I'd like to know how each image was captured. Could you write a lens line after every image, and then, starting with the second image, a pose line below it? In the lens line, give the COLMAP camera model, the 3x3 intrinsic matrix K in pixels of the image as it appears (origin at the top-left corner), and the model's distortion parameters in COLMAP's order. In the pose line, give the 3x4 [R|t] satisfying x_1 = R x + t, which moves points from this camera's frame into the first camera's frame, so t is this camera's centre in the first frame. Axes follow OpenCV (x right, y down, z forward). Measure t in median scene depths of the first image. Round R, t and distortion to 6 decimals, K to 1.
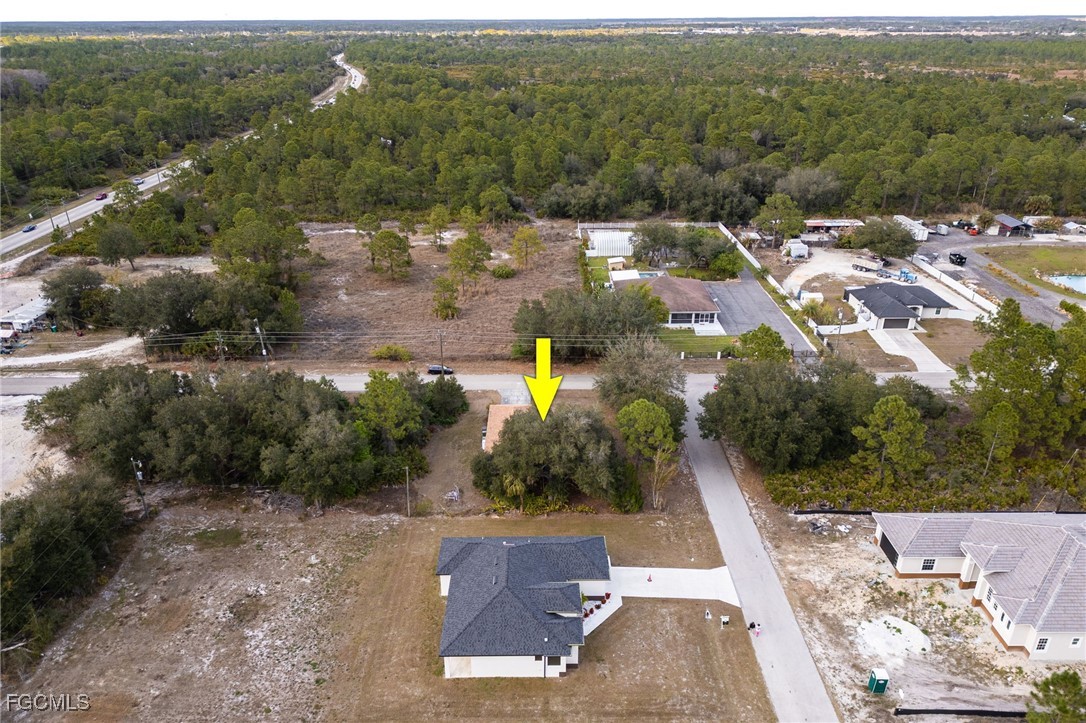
lens RADIAL K [[795.1, 0, 543.0], [0, 795.1, 361.5], [0, 0, 1]] dist [0.004456, -0.005023]
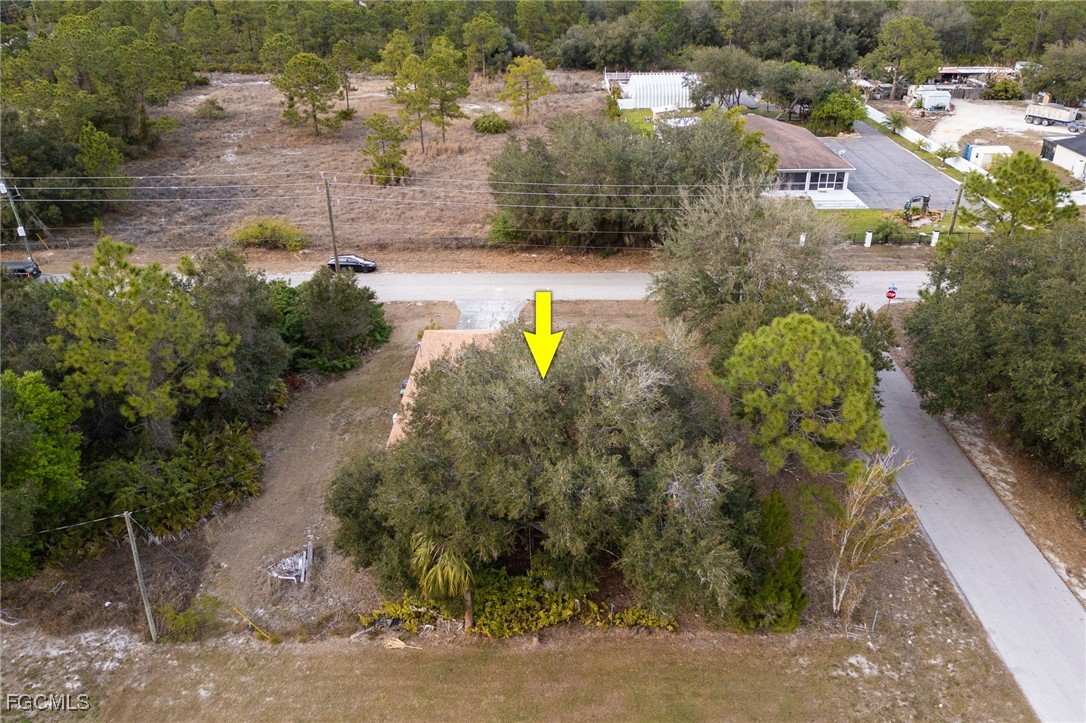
lens RADIAL K [[795.1, 0, 543.0], [0, 795.1, 361.5], [0, 0, 1]] dist [0.004456, -0.005023]
pose [[0.999707, -0.000012, -0.024185, 0.010569], [0.002282, 0.995584, 0.093848, 0.024278], [0.024077, -0.093875, 0.995293, 0.445964]]
